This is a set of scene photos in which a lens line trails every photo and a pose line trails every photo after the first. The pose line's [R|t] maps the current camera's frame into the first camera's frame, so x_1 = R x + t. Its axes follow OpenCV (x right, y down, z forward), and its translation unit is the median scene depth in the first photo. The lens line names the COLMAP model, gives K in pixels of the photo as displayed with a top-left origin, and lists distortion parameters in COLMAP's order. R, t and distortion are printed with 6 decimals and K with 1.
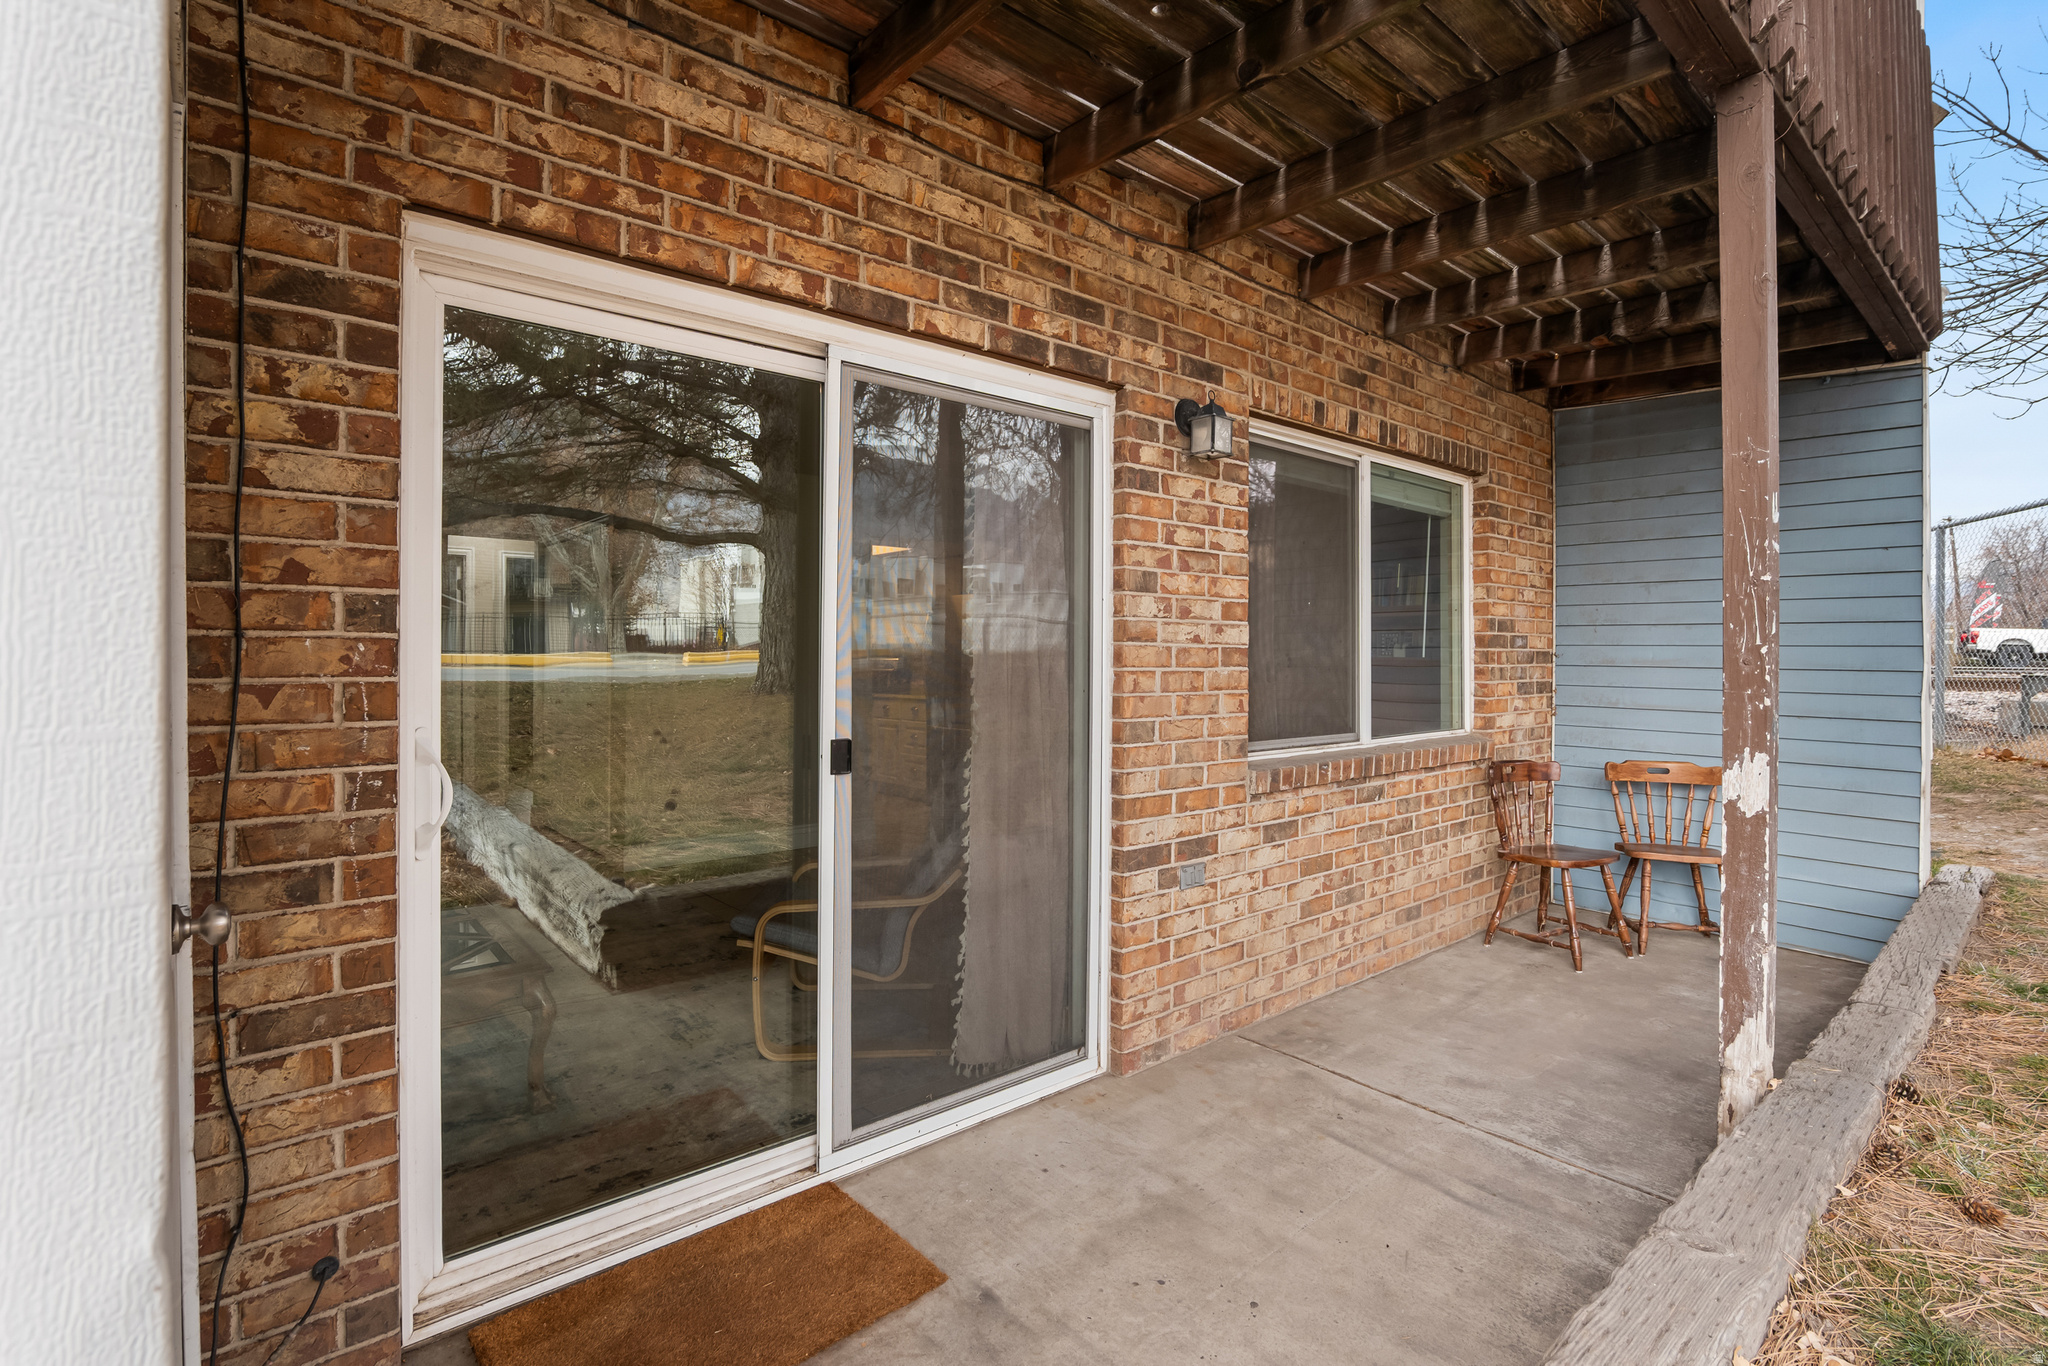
lens RADIAL K [[953.3, 0, 1019.7], [0, 953.3, 653.3], [0, 0, 1]] dist [-0.027828, 0.008100]
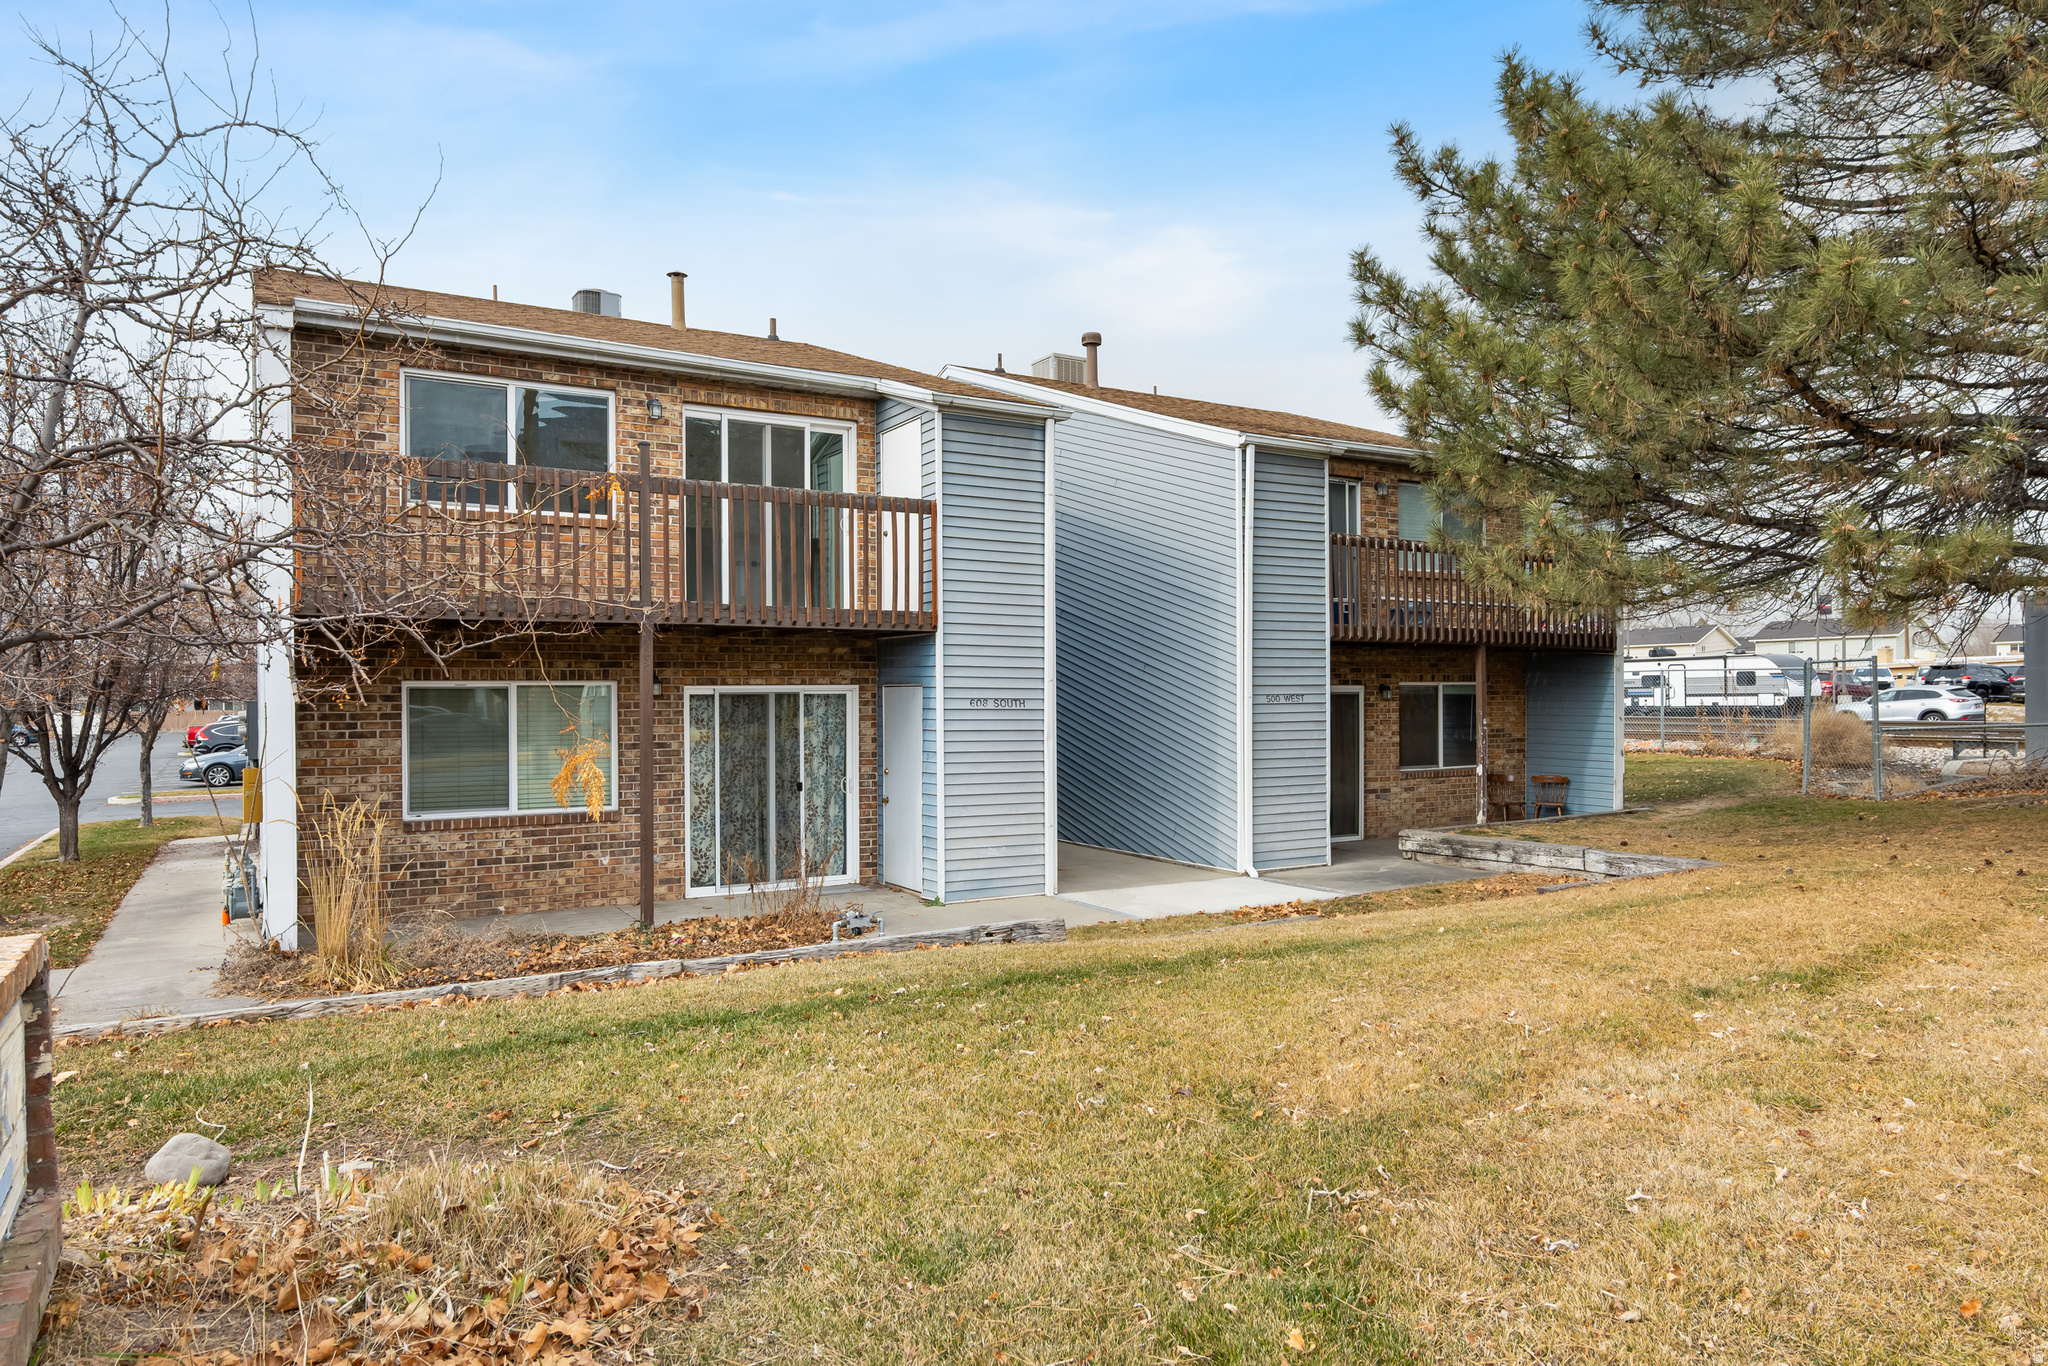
lens RADIAL K [[1278.1, 0, 1036.2], [0, 1278.1, 701.3], [0, 0, 1]] dist [-0.001876, 0.001765]
pose [[0.988057, -0.007213, -0.153919, -0.447972], [0.008015, 0.999957, 0.004592, -0.218720], [0.153880, -0.005771, 0.988073, -4.641280]]
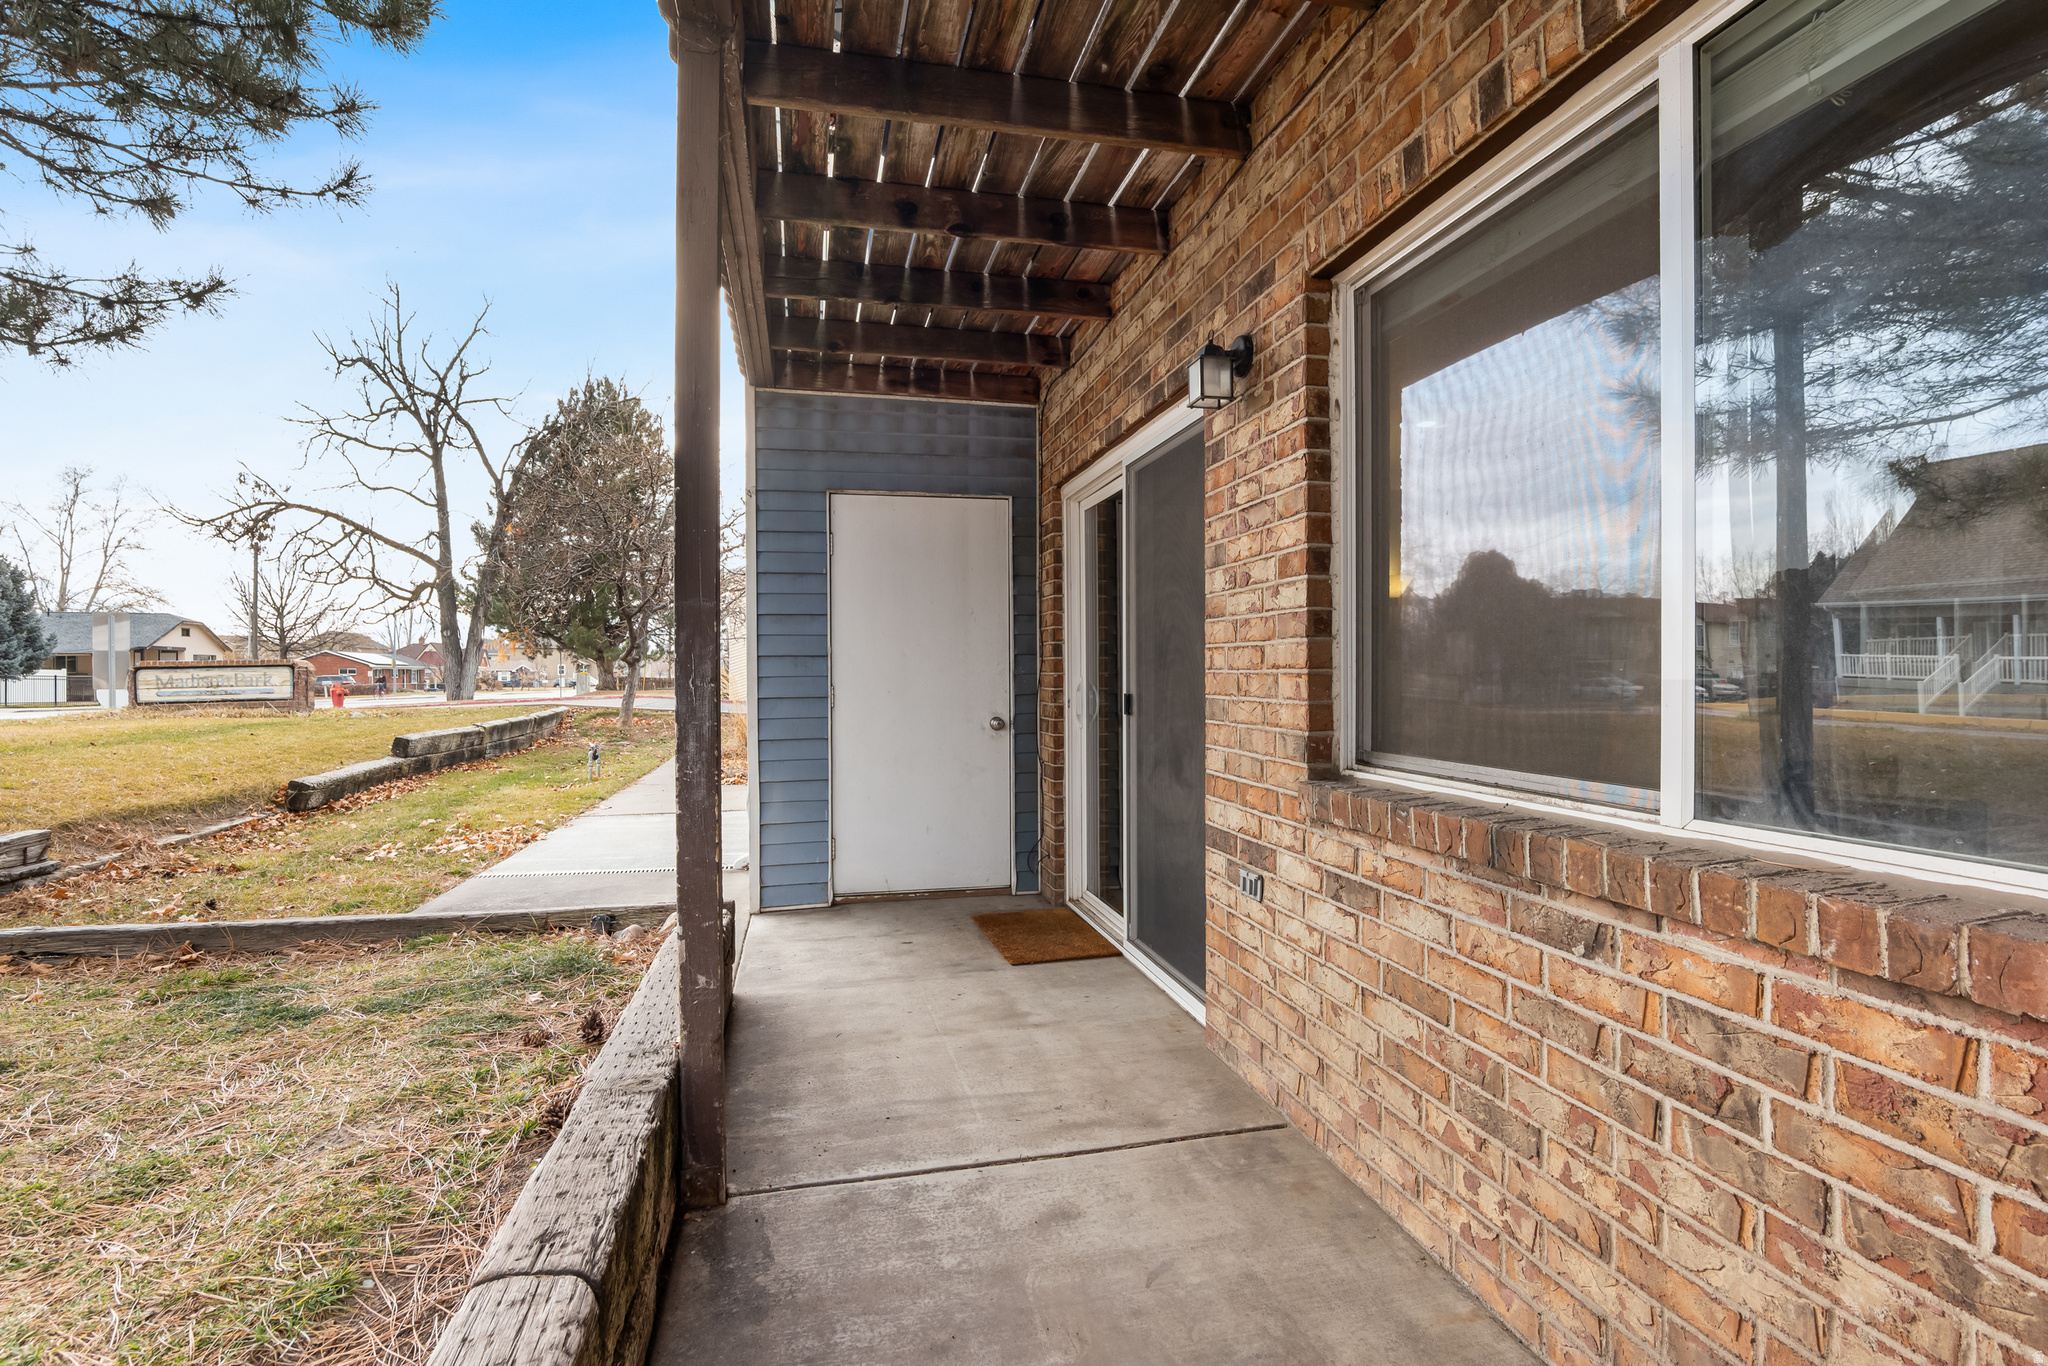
lens RADIAL K [[953.3, 0, 1022.0], [0, 953.3, 675.2], [0, 0, 1]] dist [-0.027828, 0.008100]
pose [[-0.463404, -0.002273, -0.886144, 1.003282], [0.002156, 0.999991, -0.003693, 0.046556], [0.886144, -0.003622, -0.463395, 1.174146]]
